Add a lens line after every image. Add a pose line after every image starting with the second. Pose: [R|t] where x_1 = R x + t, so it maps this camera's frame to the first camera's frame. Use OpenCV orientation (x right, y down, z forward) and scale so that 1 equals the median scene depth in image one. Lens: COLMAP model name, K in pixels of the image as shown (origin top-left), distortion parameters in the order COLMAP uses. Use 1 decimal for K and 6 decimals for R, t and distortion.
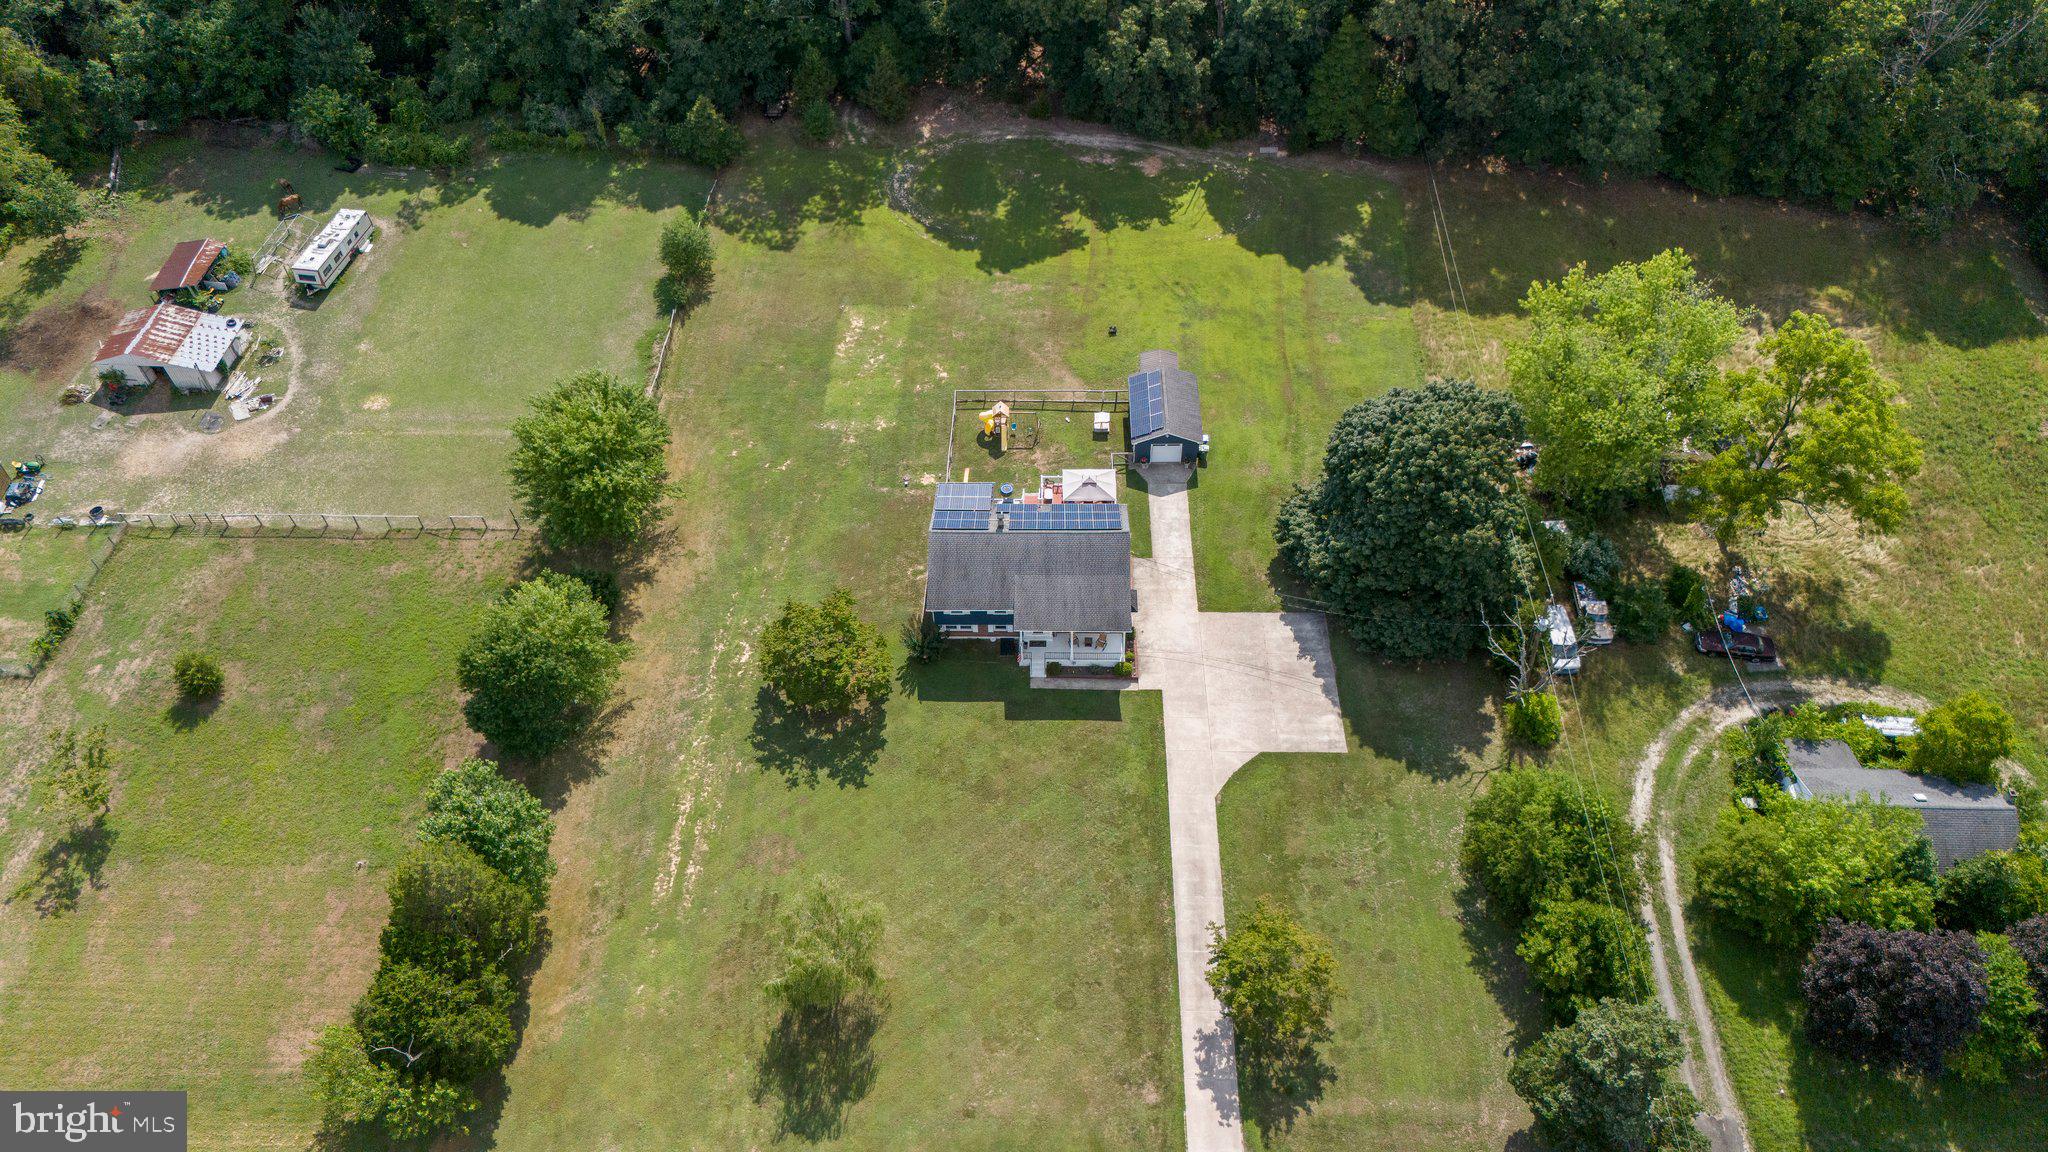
lens RADIAL K [[1421.1, 0, 1028.2], [0, 1421.1, 616.0], [0, 0, 1]] dist [0.037857, -0.022803]
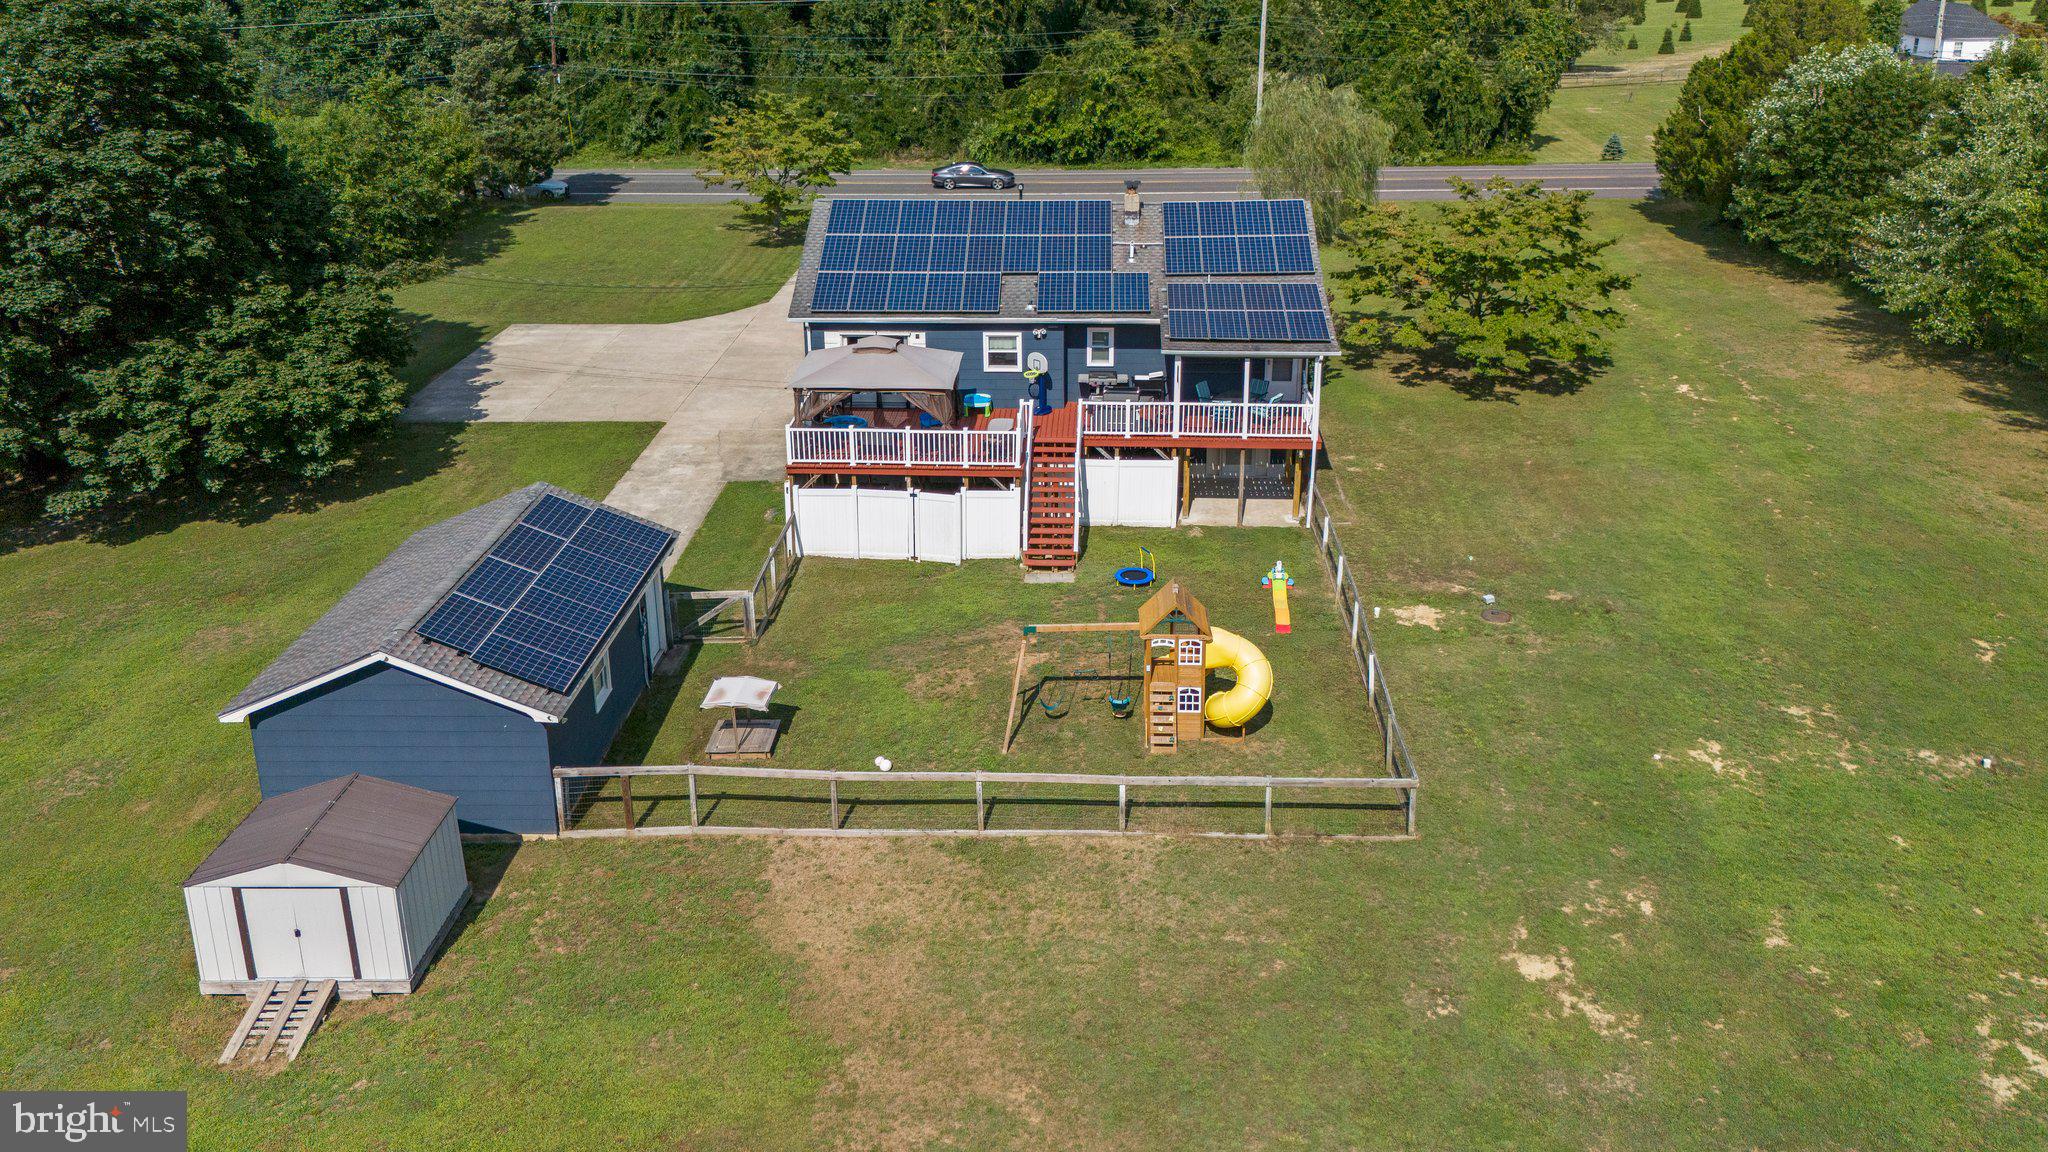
lens RADIAL K [[1554.9, 0, 1043.6], [0, 1554.9, 424.5], [0, 0, 1]] dist [0.050756, -0.045175]
pose [[-0.999601, 0.010318, 0.026284, -0.005422], [0.028236, 0.362624, 0.931507, -0.455827], [0.000080, 0.931878, -0.362771, 1.224733]]
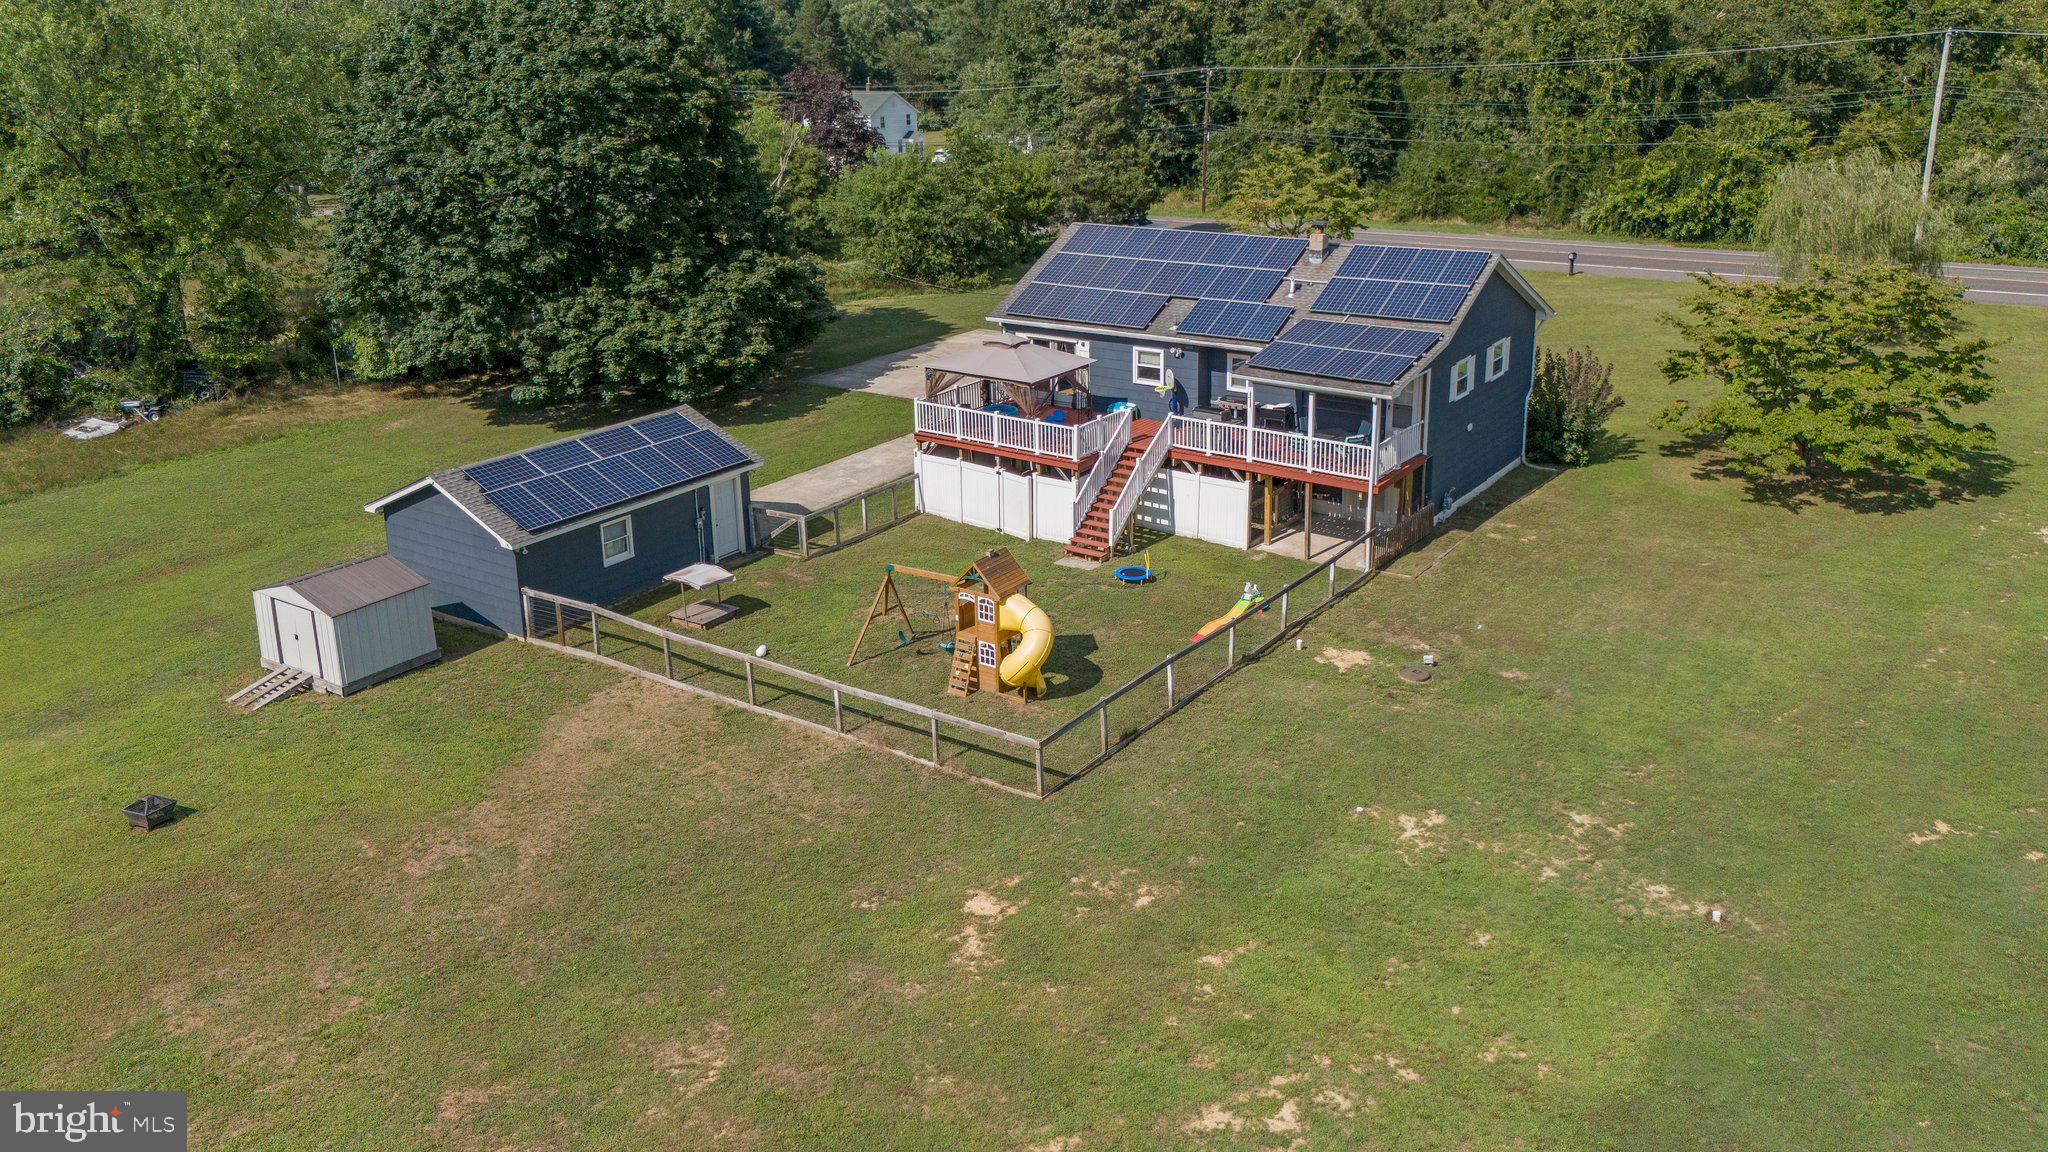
lens RADIAL K [[1554.9, 0, 1043.6], [0, 1554.9, 424.5], [0, 0, 1]] dist [0.050756, -0.045175]
pose [[-0.826064, -0.118285, 0.551024, -0.209763], [0.453047, 0.442171, 0.774101, -0.431351], [-0.335212, 0.889097, -0.311673, 1.221532]]
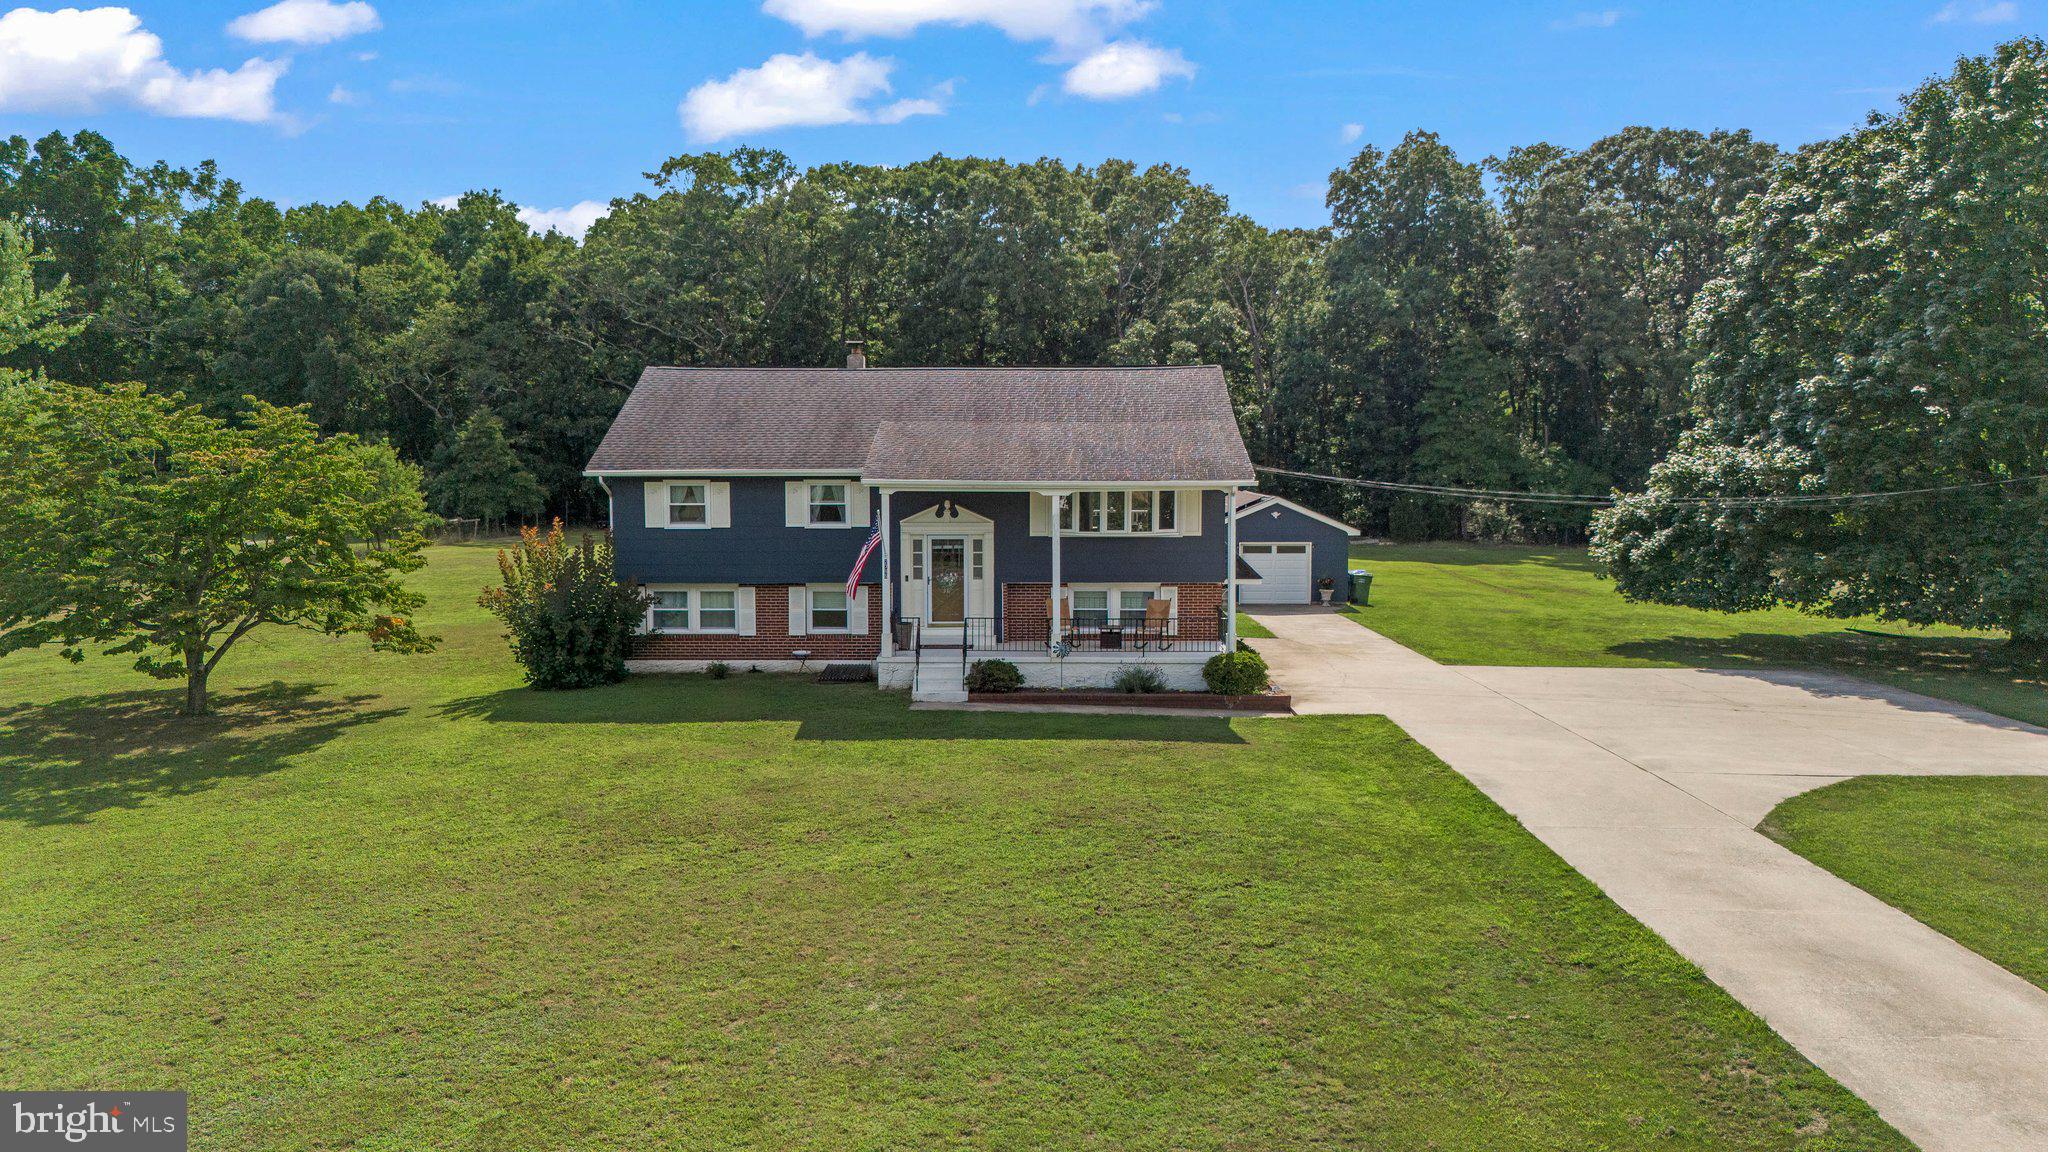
lens RADIAL K [[1496.1, 0, 1026.3], [0, 1496.1, 615.6], [0, 0, 1]] dist [0.039451, -0.031110]
pose [[0.999933, 0.011587, -0.000478, 0.024846], [-0.008600, 0.713301, -0.700805, 0.244080], [-0.007779, 0.700762, 0.713353, 0.779254]]
